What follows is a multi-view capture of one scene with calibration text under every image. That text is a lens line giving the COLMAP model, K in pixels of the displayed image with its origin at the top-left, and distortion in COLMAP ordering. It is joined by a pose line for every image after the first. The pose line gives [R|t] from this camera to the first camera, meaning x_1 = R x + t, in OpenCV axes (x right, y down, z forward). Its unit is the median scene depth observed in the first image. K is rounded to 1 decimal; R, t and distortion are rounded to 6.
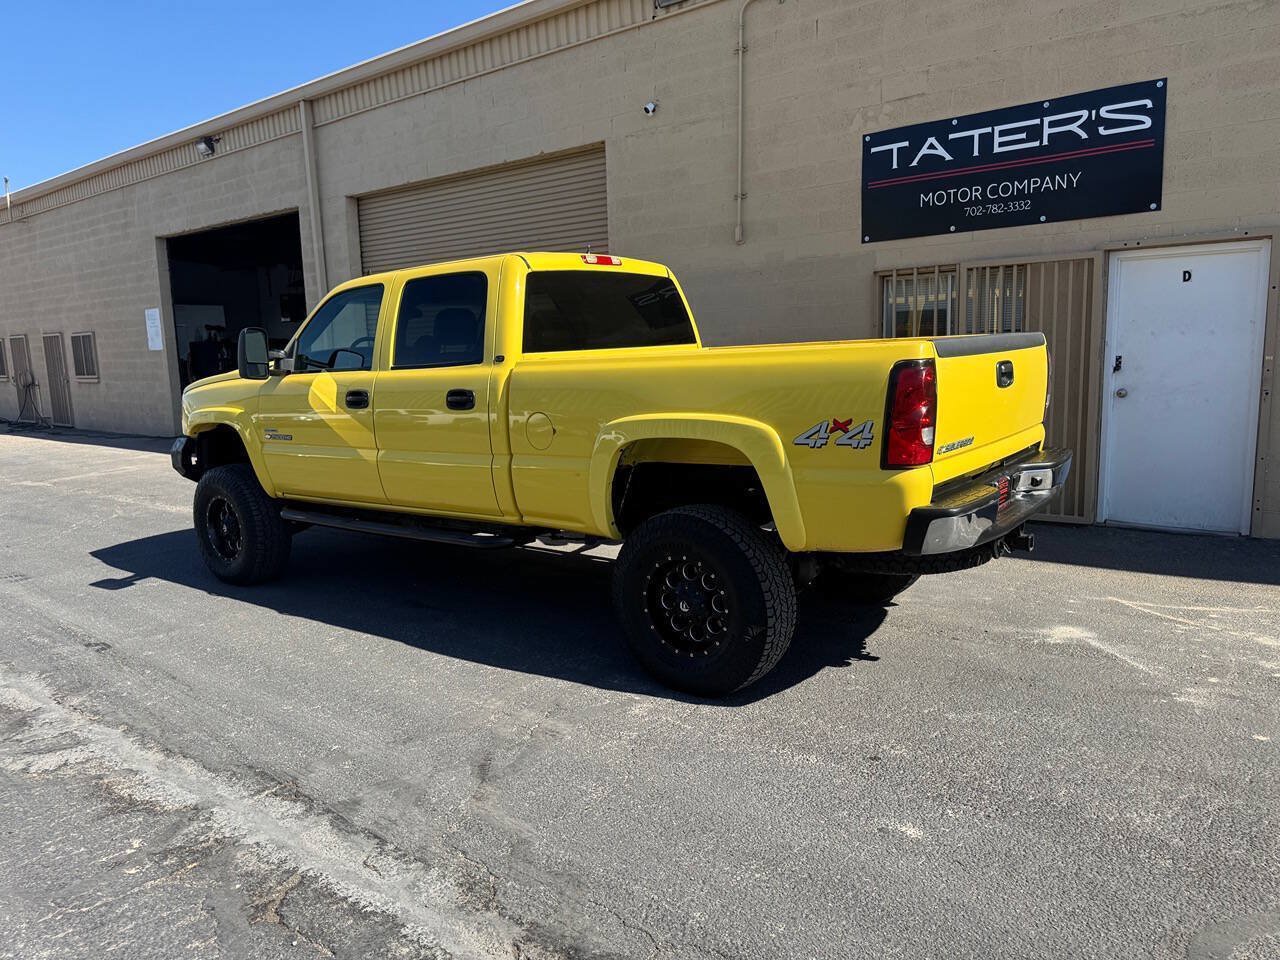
lens RADIAL K [[908.0, 0, 637.2], [0, 908.0, 484.5], [0, 0, 1]] dist [0.037931, -0.047377]
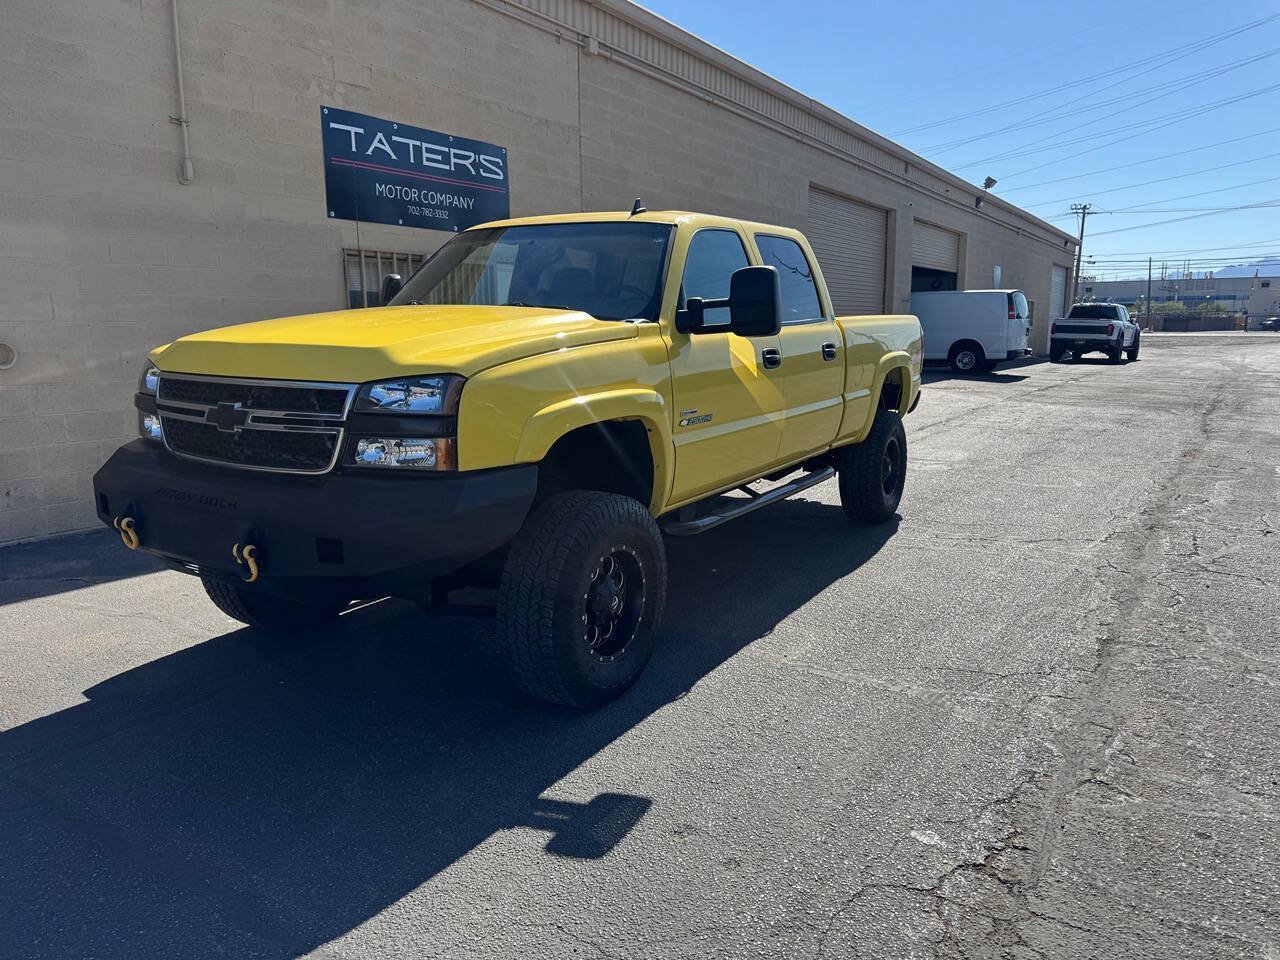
lens RADIAL K [[908.0, 0, 649.5], [0, 908.0, 484.1], [0, 0, 1]] dist [0.037931, -0.047377]
pose [[-0.117869, -0.139552, 0.983174, -0.969764], [0.157746, 0.974873, 0.157286, -0.107289], [-0.980420, 0.173631, -0.092893, 0.989597]]
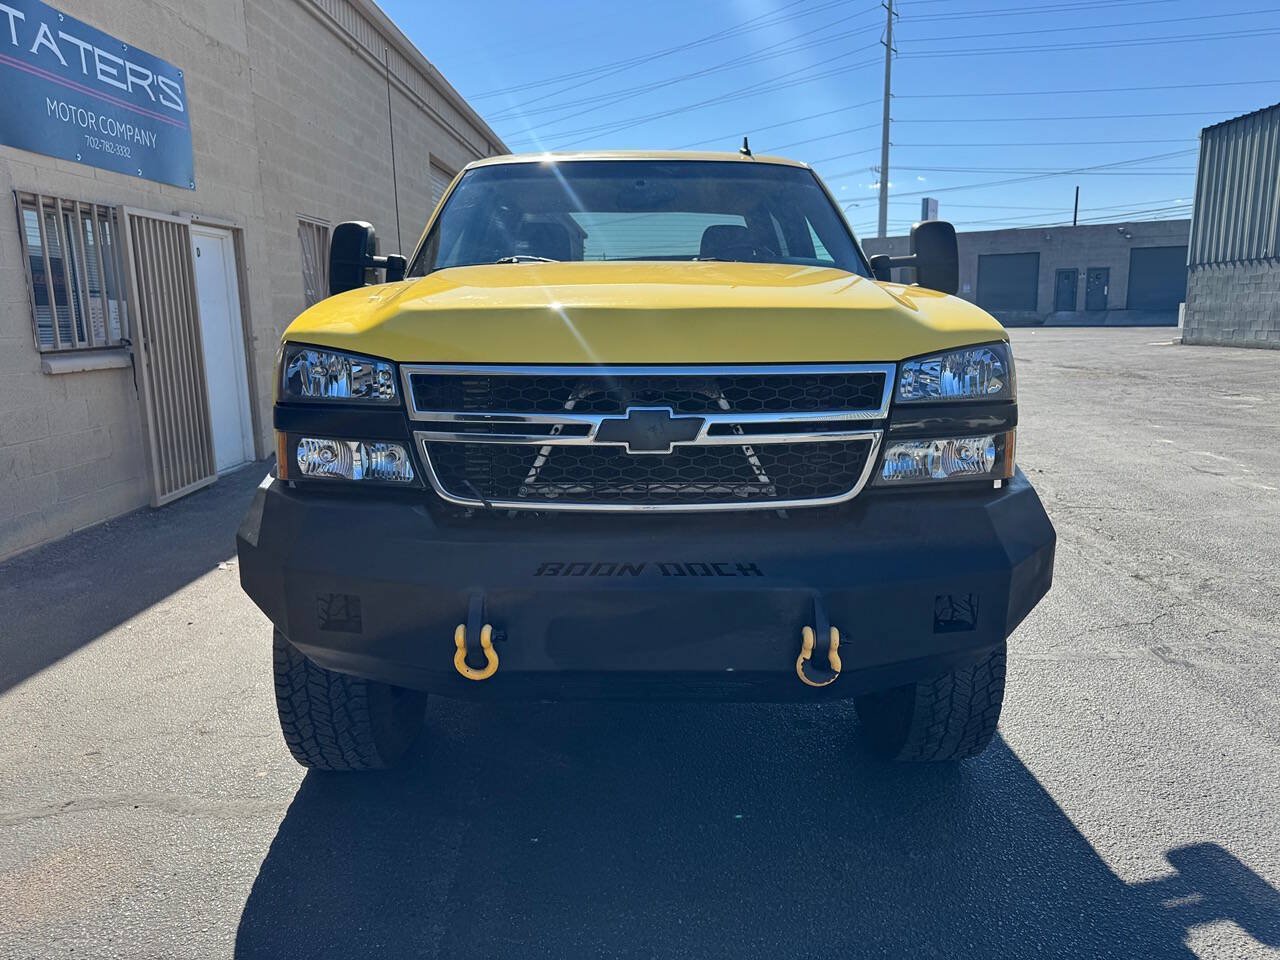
lens RADIAL K [[908.0, 0, 645.9], [0, 908.0, 485.0], [0, 0, 1]] dist [0.037931, -0.047377]
pose [[-0.621411, -0.108847, 0.775887, -0.687544], [0.152541, 0.954544, 0.256082, -0.158588], [-0.768492, 0.277487, -0.576560, 1.330812]]
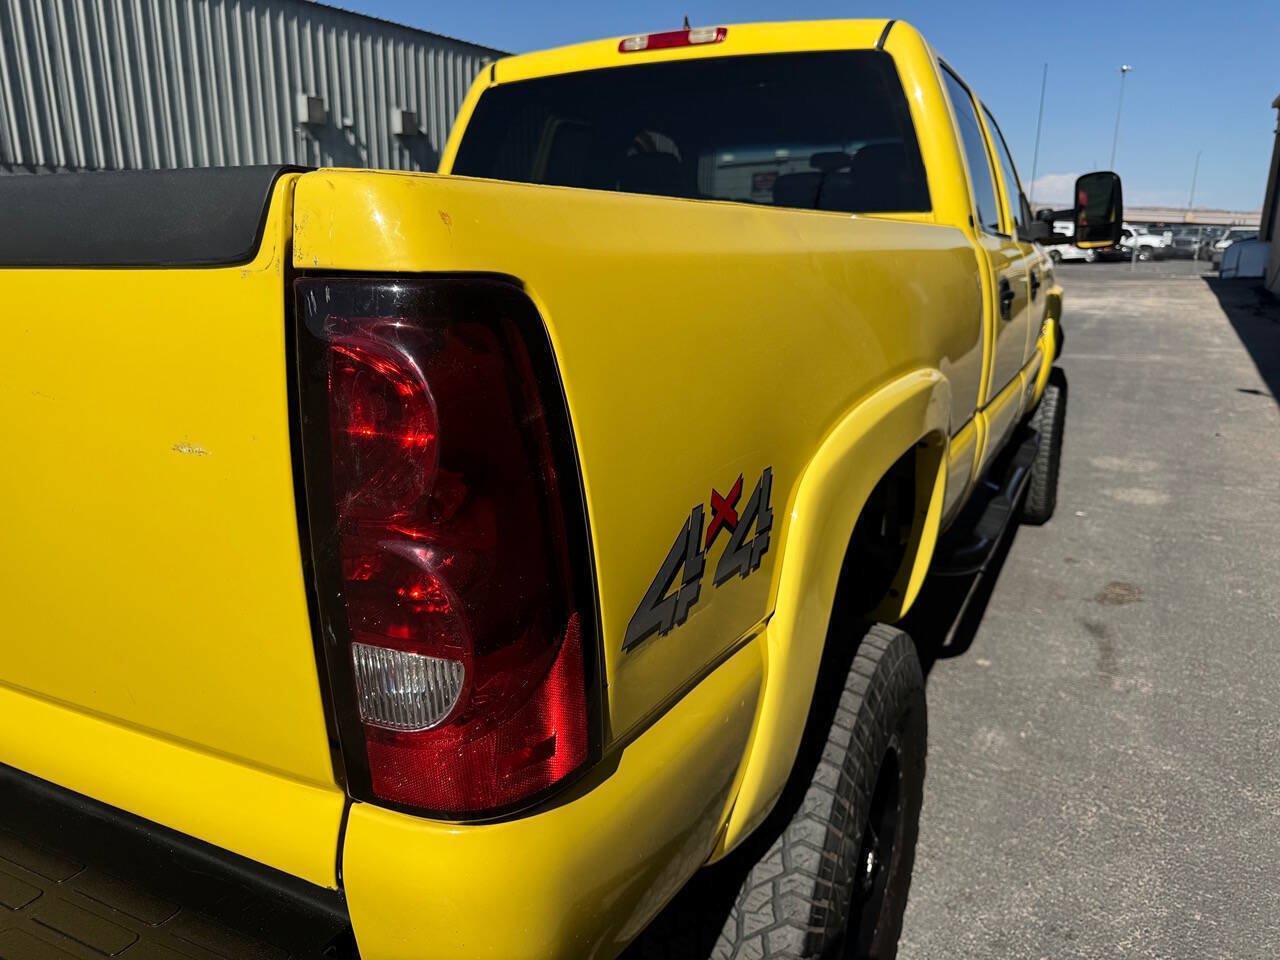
lens RADIAL K [[908.0, 0, 645.0], [0, 908.0, 481.7], [0, 0, 1]] dist [0.037931, -0.047377]
pose [[0.172486, 0.293592, -0.940240, 0.410661], [-0.162116, 0.949992, 0.266897, -0.117365], [0.971580, 0.106392, 0.211457, 0.727899]]
